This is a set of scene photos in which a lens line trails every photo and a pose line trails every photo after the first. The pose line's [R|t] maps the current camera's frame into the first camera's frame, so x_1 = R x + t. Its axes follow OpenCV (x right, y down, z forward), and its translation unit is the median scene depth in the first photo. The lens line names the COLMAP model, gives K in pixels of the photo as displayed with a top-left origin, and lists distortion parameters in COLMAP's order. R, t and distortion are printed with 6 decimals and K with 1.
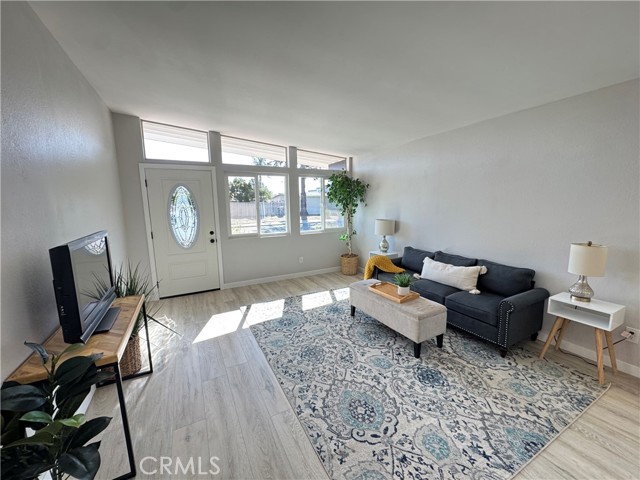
lens RADIAL K [[256.2, 0, 319.4], [0, 256.2, 239.1], [0, 0, 1]] dist [-0.000295, 0.000197]
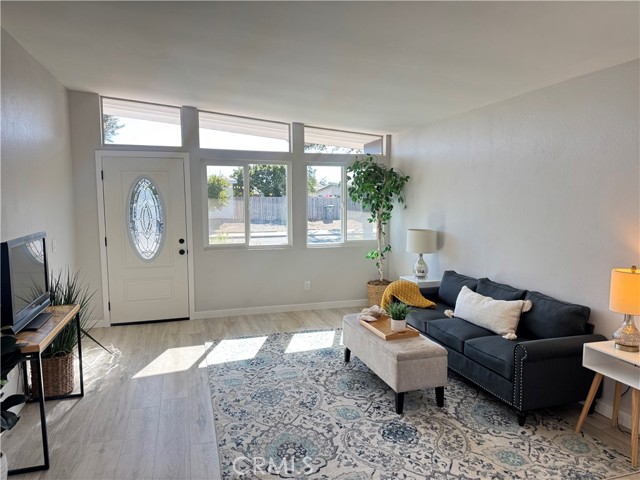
lens RADIAL K [[448.9, 0, 320.2], [0, 448.9, 239.6], [0, 0, 1]] dist [0.084524, -0.104039]
pose [[0.981286, 0.030627, -0.190105, 0.346305], [-0.039849, 0.998198, -0.044875, 0.021882], [0.188388, 0.051610, 0.980738, -0.327586]]
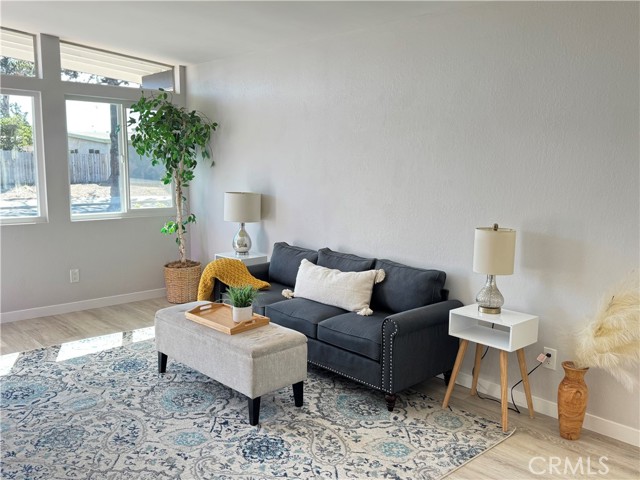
lens RADIAL K [[566.6, 0, 318.5], [0, 566.6, 238.2], [0, 0, 1]] dist [0.157003, -0.271499]
pose [[0.966167, -0.007765, 0.257801, 0.166399], [0.009121, 0.999950, -0.004064, 0.038870], [-0.257756, 0.006278, 0.966190, -0.271991]]
